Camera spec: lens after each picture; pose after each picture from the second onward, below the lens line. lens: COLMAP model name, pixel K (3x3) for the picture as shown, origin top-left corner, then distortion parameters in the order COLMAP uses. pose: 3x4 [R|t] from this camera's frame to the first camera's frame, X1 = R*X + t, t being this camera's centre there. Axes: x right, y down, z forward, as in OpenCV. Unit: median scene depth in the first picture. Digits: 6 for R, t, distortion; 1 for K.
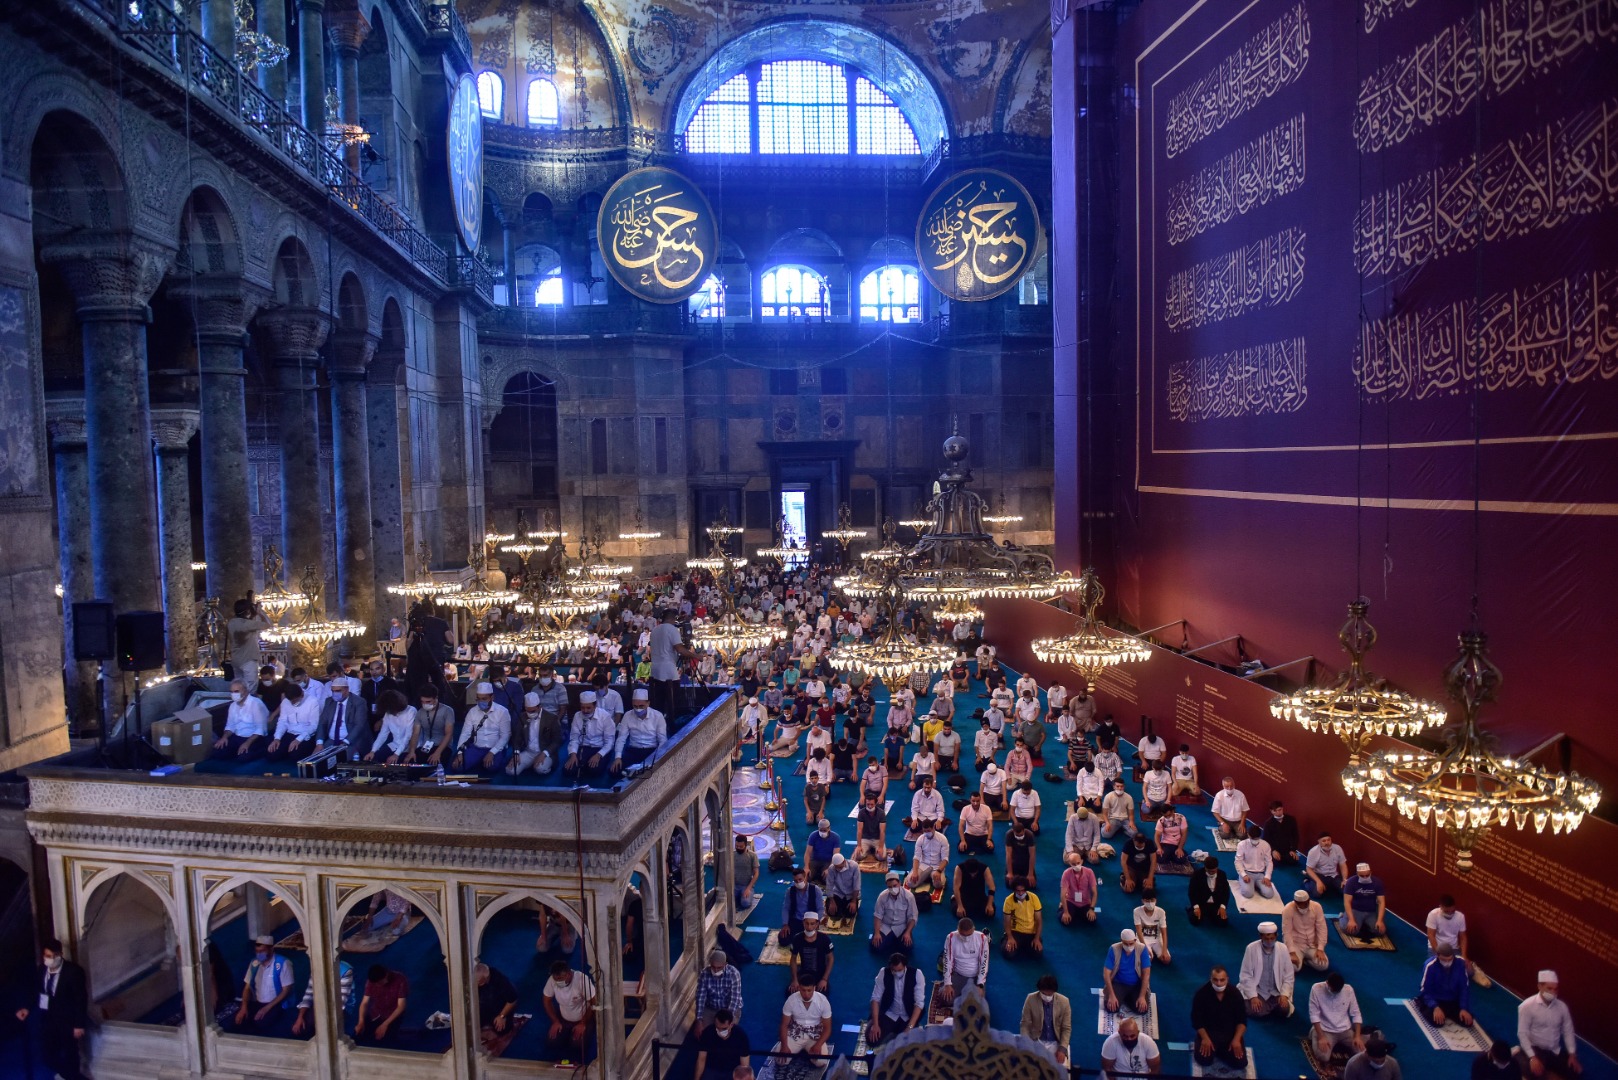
lens RADIAL K [[1126.9, 0, 811.3], [0, 1126.9, 542.7], [0, 0, 1]] dist [-0.050694, -0.004578]
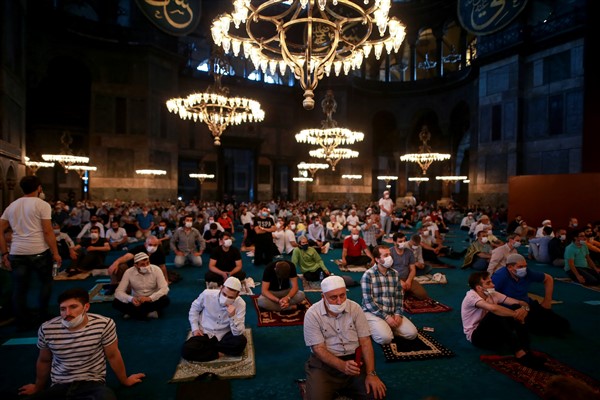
lens RADIAL K [[355.0, 0, 305.3], [0, 355.0, 199.0], [0, 0, 1]] dist [-0.010193, -0.000597]
pose [[0.925666, 0.028879, 0.377237, -0.135852], [-0.005155, 0.997953, -0.063749, 0.057535], [-0.378305, 0.057065, 0.923920, 0.469700]]
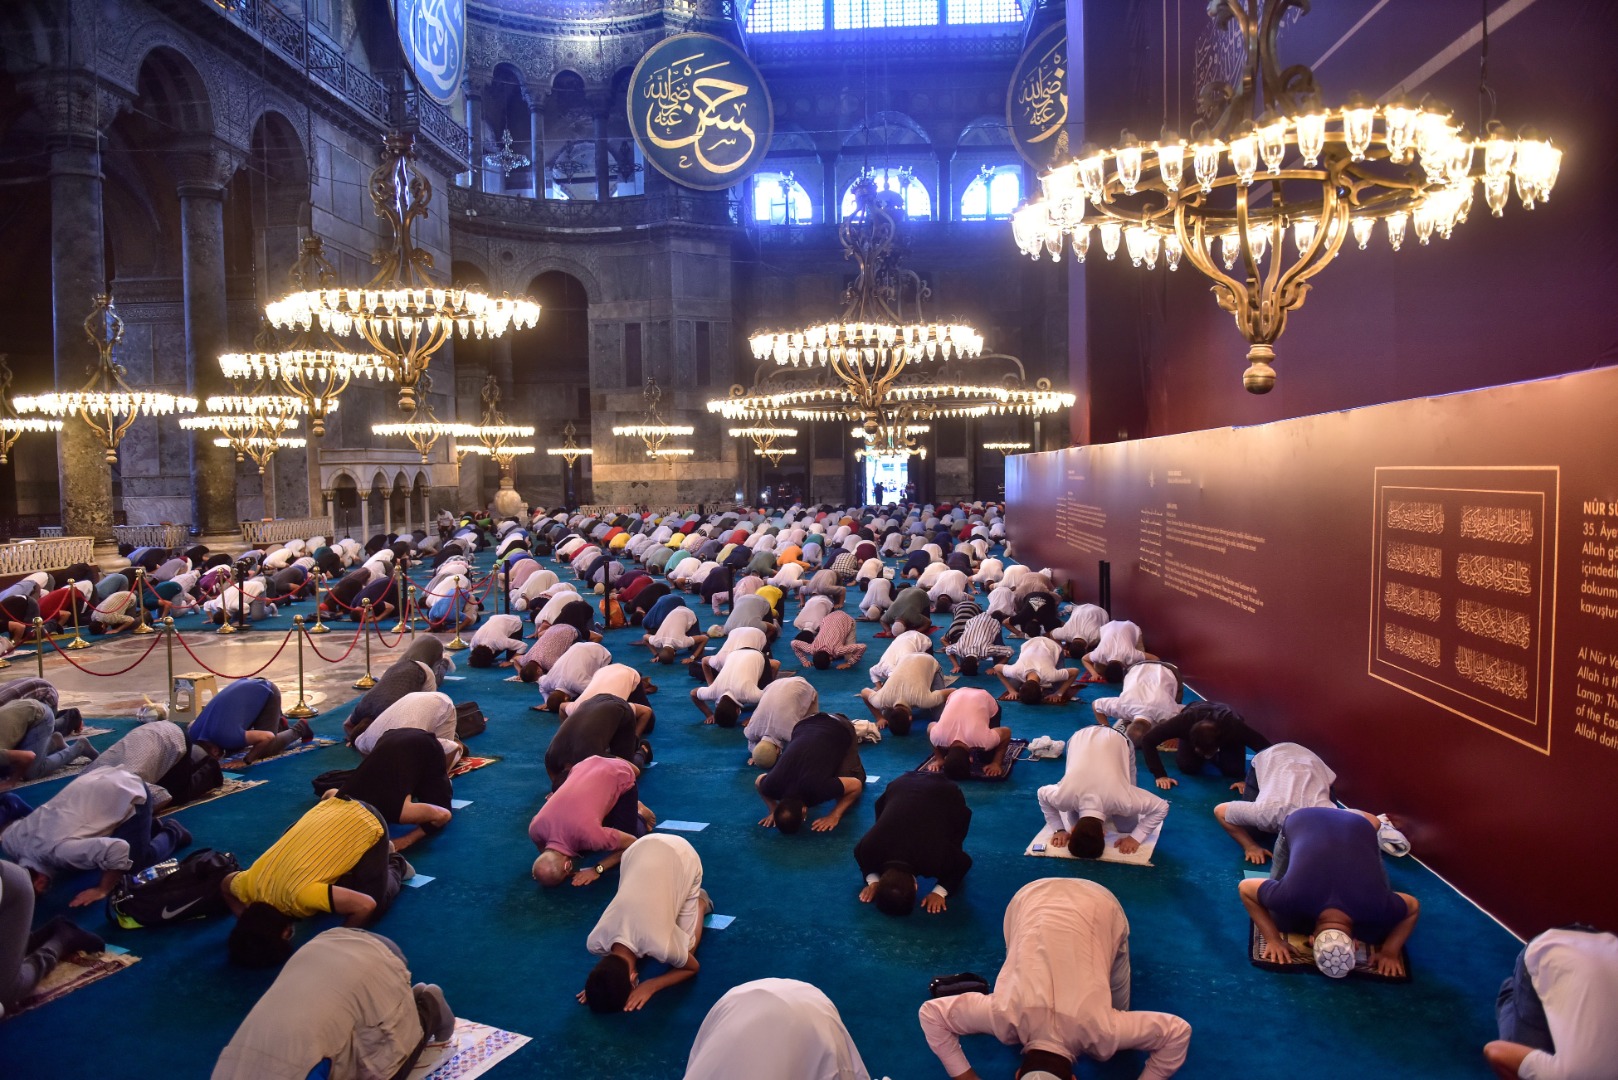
lens RADIAL K [[1126.9, 0, 803.7], [0, 1126.9, 542.7], [0, 0, 1]] dist [-0.050694, -0.004578]
pose [[0.984359, 0.013494, -0.175657, 0.099923], [-0.013590, 0.999907, 0.000653, 0.059479], [0.175650, 0.001745, 0.984451, 0.158775]]
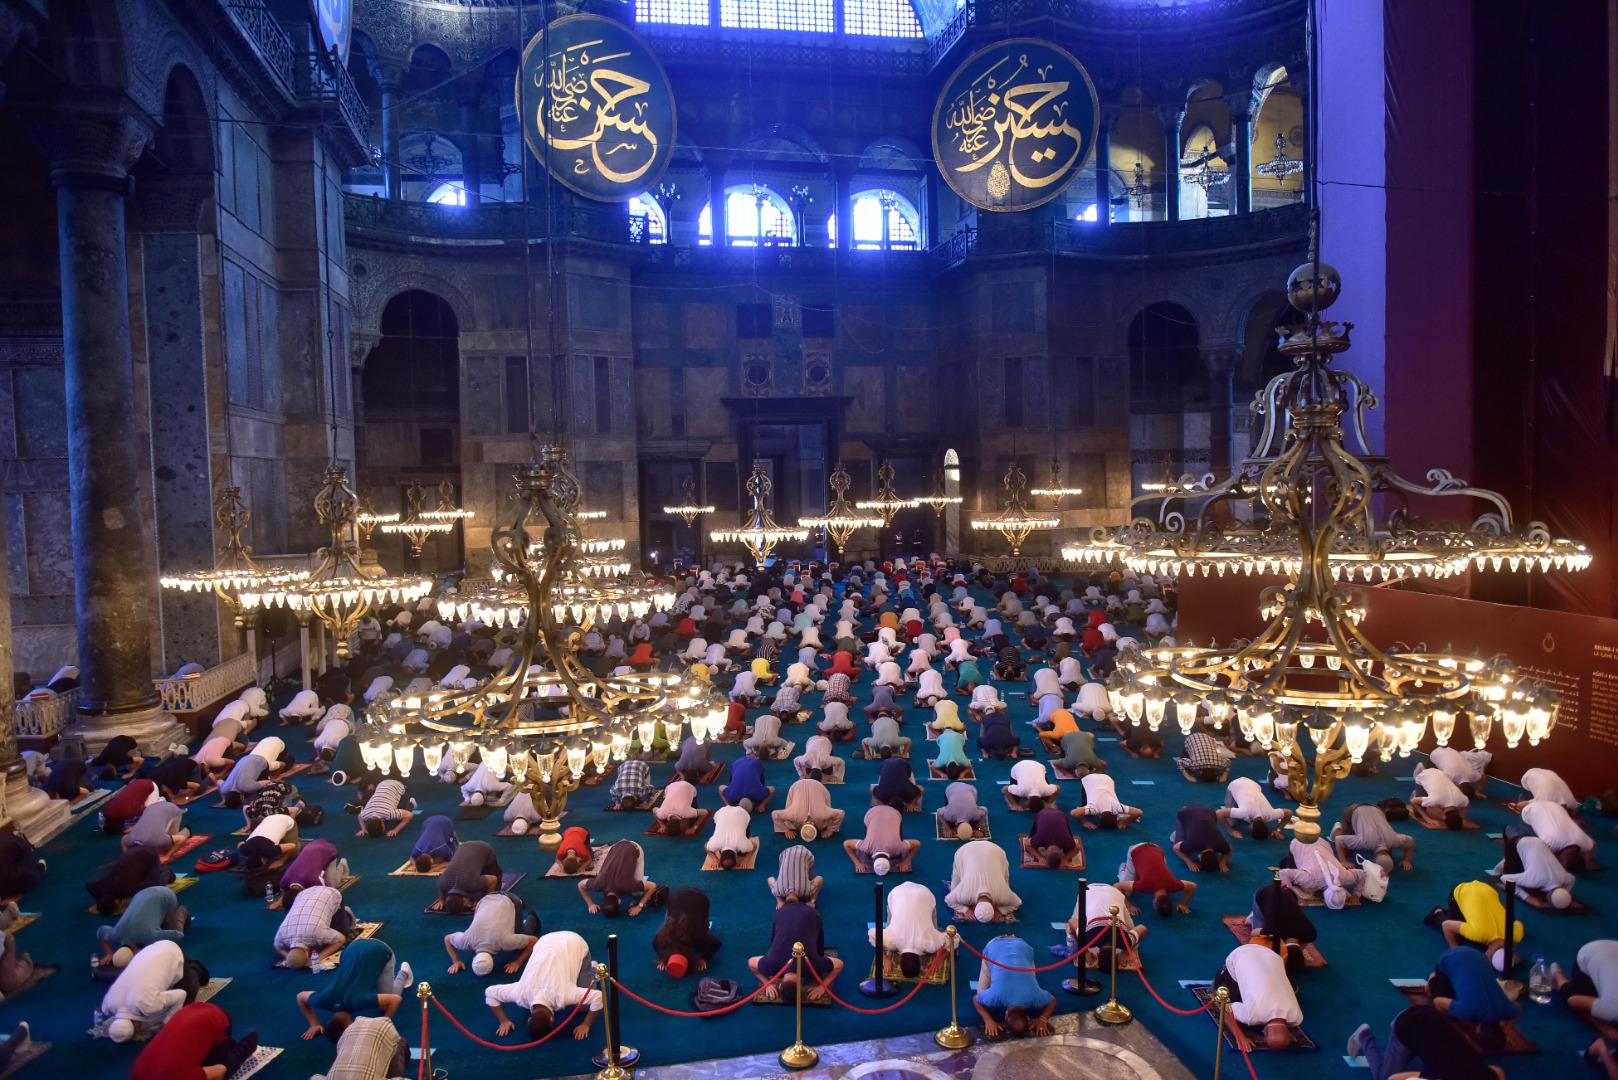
lens RADIAL K [[1126.9, 0, 813.6], [0, 1126.9, 542.5], [0, 0, 1]] dist [-0.050694, -0.004578]
pose [[0.994472, -0.008819, 0.104627, -0.074932], [0.009515, 0.999936, -0.006151, 0.016635], [-0.104566, 0.007113, 0.994492, 0.258966]]
